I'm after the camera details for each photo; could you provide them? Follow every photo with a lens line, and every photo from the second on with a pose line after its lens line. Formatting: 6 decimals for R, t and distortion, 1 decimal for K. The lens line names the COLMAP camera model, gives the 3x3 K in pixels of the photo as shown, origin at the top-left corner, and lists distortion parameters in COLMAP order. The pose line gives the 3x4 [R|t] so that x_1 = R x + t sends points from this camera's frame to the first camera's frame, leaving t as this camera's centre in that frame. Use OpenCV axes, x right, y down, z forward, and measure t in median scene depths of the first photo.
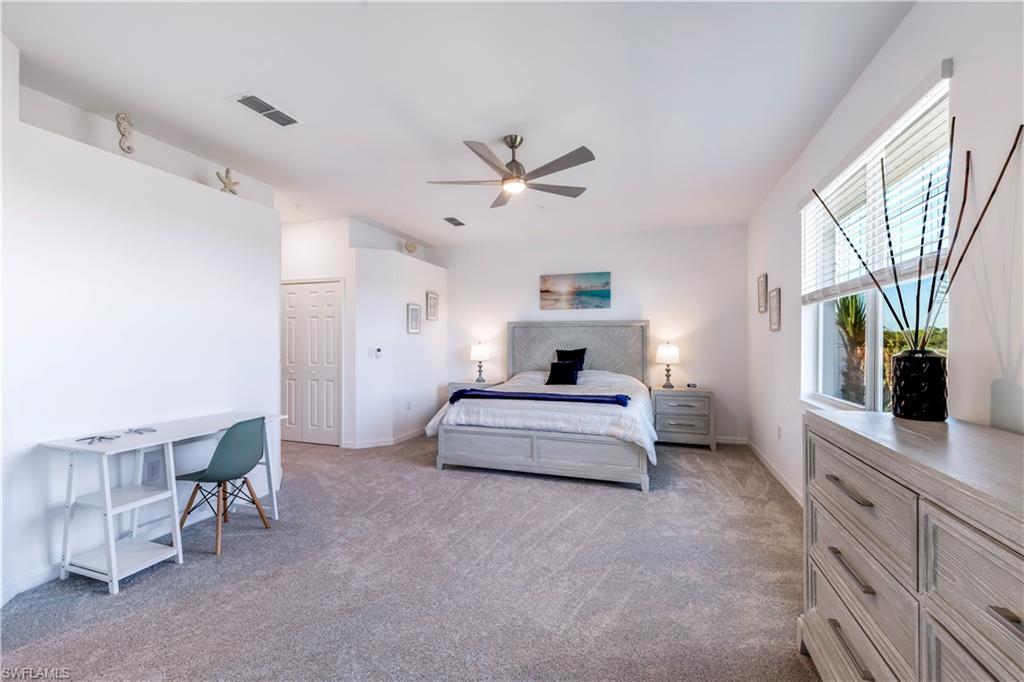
lens RADIAL K [[437.5, 0, 508.9], [0, 437.5, 343.4], [0, 0, 1]] dist [-0.004772, 0.000934]
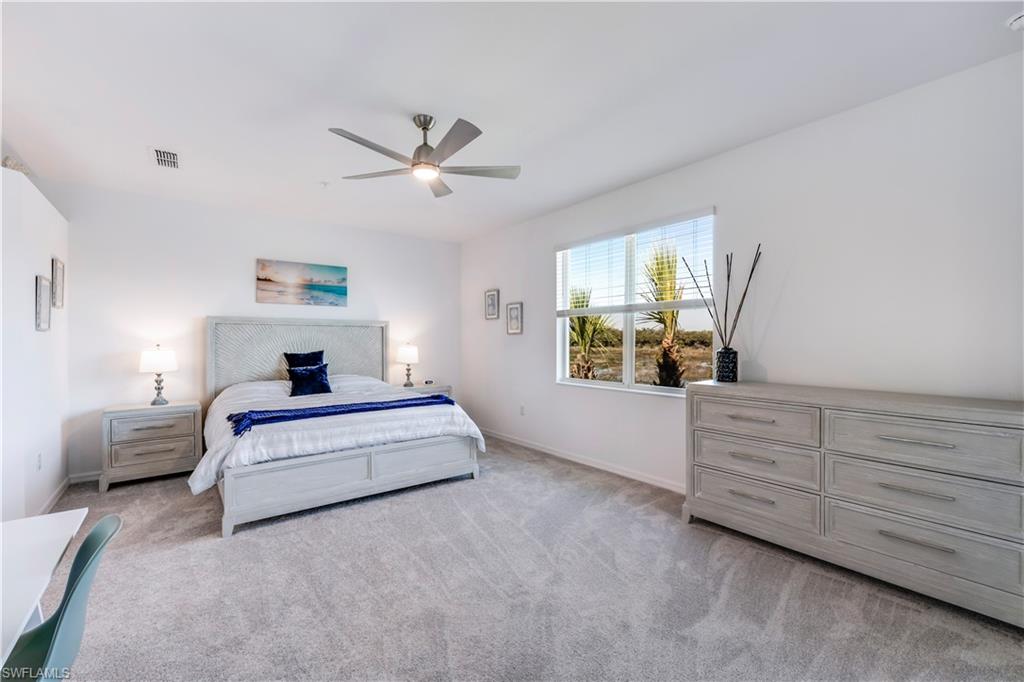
lens RADIAL K [[437.5, 0, 516.9], [0, 437.5, 346.9], [0, 0, 1]] dist [-0.004772, 0.000934]
pose [[0.538603, -0.014471, 0.842435, -0.388787], [0.004102, 0.999886, 0.014553, -0.008129], [-0.842550, -0.004383, 0.538601, 0.214426]]
